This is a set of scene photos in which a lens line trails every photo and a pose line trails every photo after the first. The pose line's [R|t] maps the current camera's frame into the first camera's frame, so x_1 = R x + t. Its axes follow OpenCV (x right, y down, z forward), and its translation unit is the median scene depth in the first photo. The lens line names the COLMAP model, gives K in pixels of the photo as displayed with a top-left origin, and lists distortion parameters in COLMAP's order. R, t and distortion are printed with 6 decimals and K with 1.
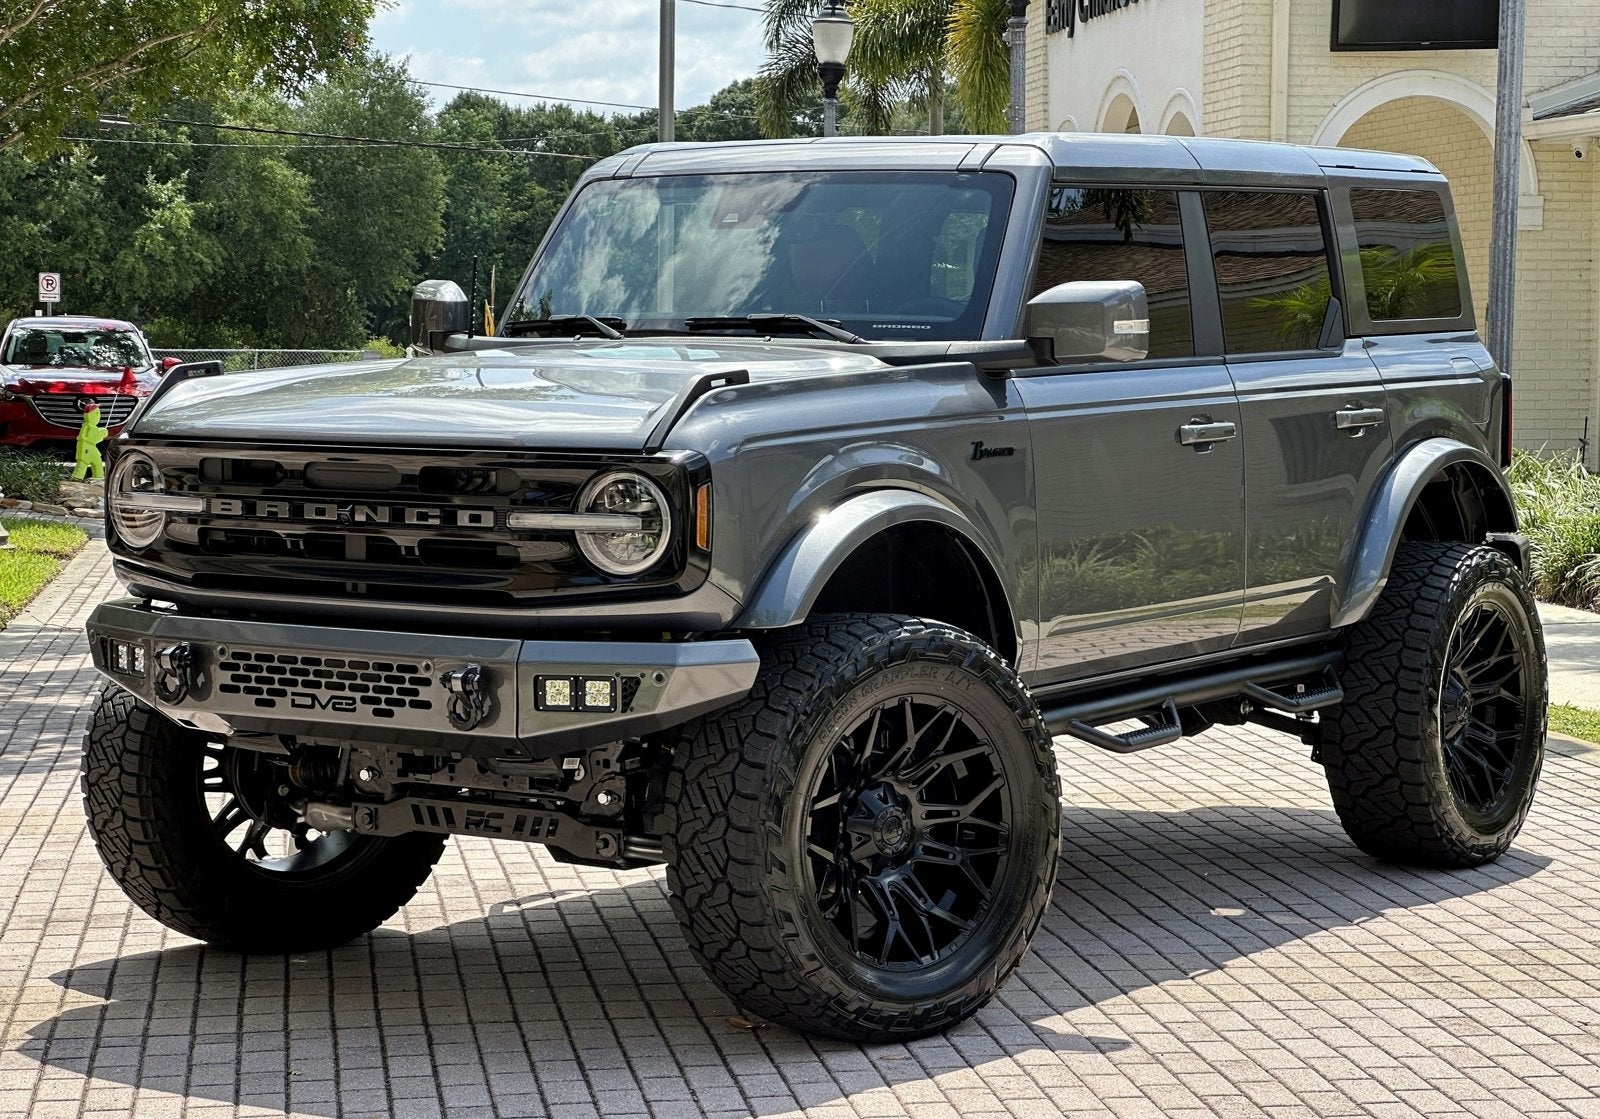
lens RADIAL K [[3622.7, 0, 783.9], [0, 3622.7, 578.1], [0, 0, 1]] dist [0.079043, 0.000000]
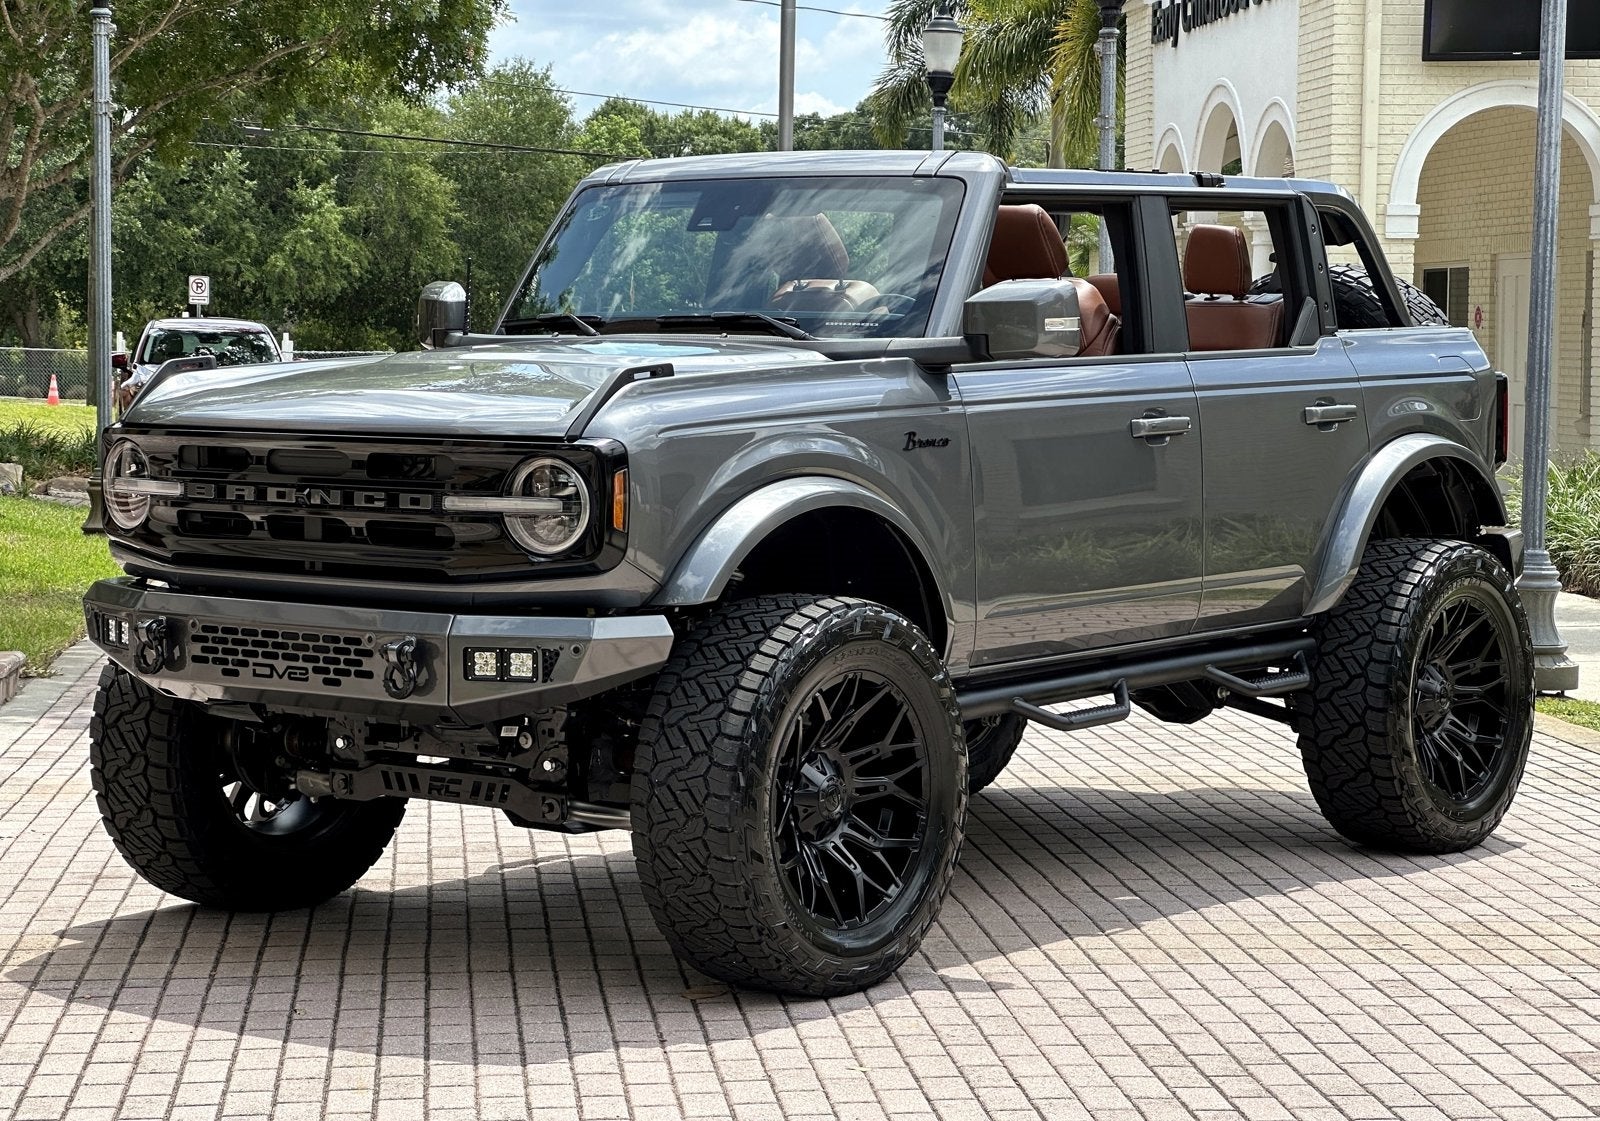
lens RADIAL K [[3622.7, 0, 820.7], [0, 3622.7, 595.9], [0, 0, 1]] dist [0.079043, 0.000000]
pose [[0.998079, 0.008430, -0.061378, 0.093075], [-0.008218, 0.999959, 0.003711, 0.006045], [0.061407, -0.003199, 0.998108, -0.058187]]
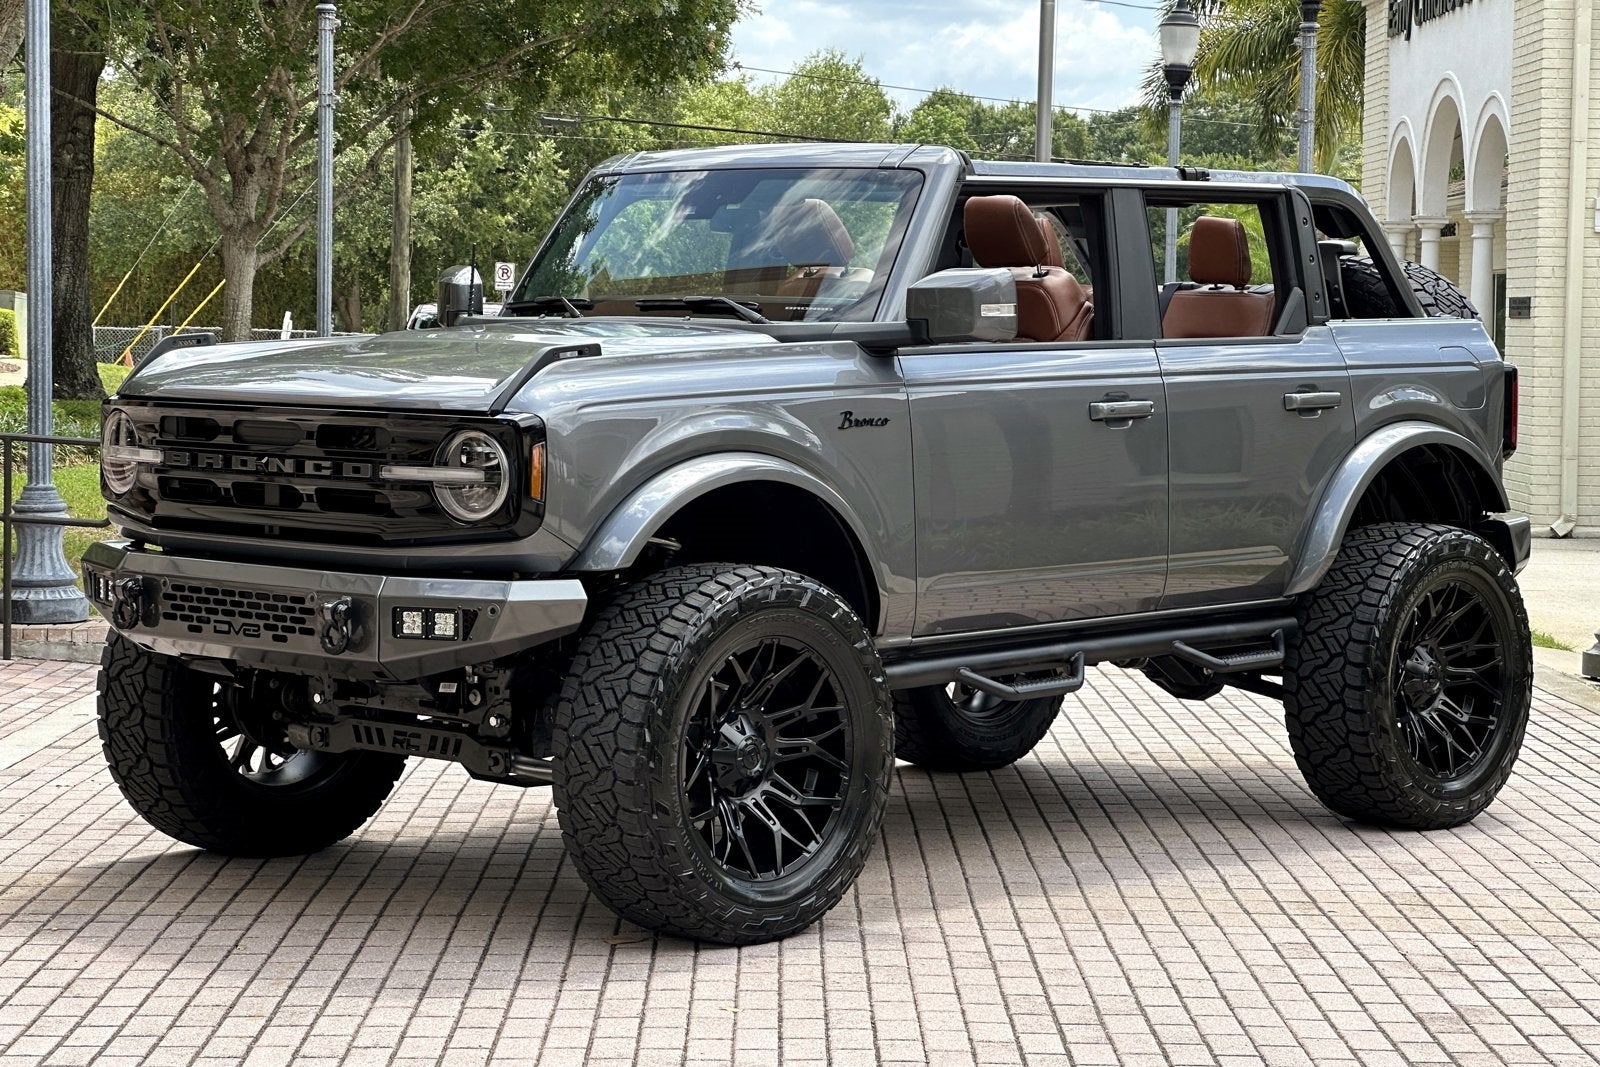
lens RADIAL K [[3630.4, 0, 803.0], [0, 3630.4, 494.7], [0, 0, 1]] dist [0.101347, 0.000000]
pose [[0.988713, 0.019749, -0.148512, 0.208534], [-0.022997, 0.999532, -0.020190, 0.010445], [0.148044, 0.023377, 0.988704, -0.106512]]
